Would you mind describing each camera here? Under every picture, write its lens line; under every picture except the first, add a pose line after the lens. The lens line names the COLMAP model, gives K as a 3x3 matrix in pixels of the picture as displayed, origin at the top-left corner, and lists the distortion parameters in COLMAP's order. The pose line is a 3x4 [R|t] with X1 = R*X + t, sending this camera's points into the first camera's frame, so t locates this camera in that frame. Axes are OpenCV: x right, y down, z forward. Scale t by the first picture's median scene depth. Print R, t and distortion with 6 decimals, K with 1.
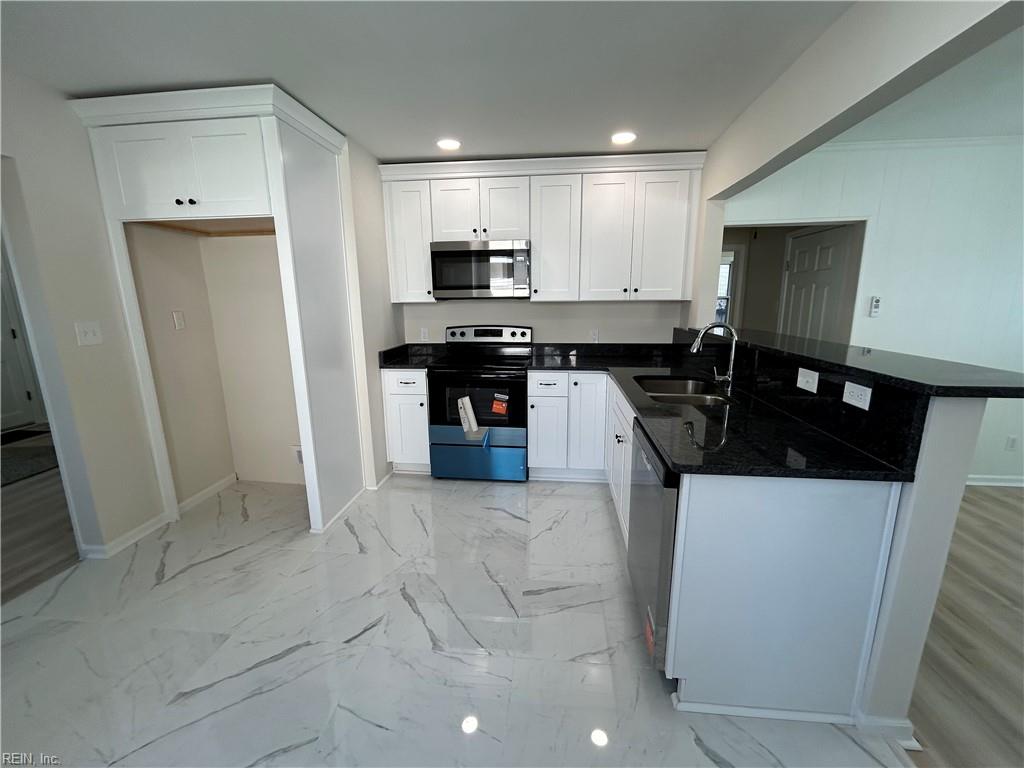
lens RADIAL K [[416.5, 0, 513.4], [0, 416.5, 386.0], [0, 0, 1]] dist [-0.001400, 0.000841]
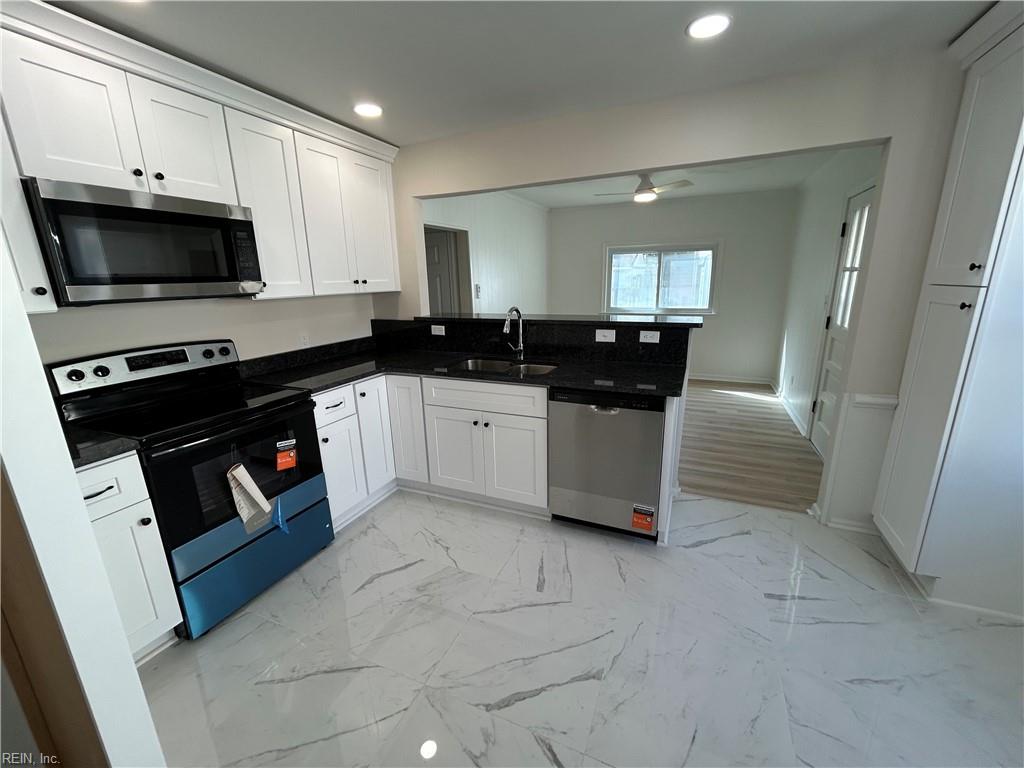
lens RADIAL K [[416.5, 0, 511.5], [0, 416.5, 385.7], [0, 0, 1]] dist [-0.001400, 0.000841]
pose [[0.303438, -0.239184, 0.922343, -0.507772], [0.215965, 0.960055, 0.177914, -0.103309], [-0.928054, 0.145208, 0.342973, 0.417437]]
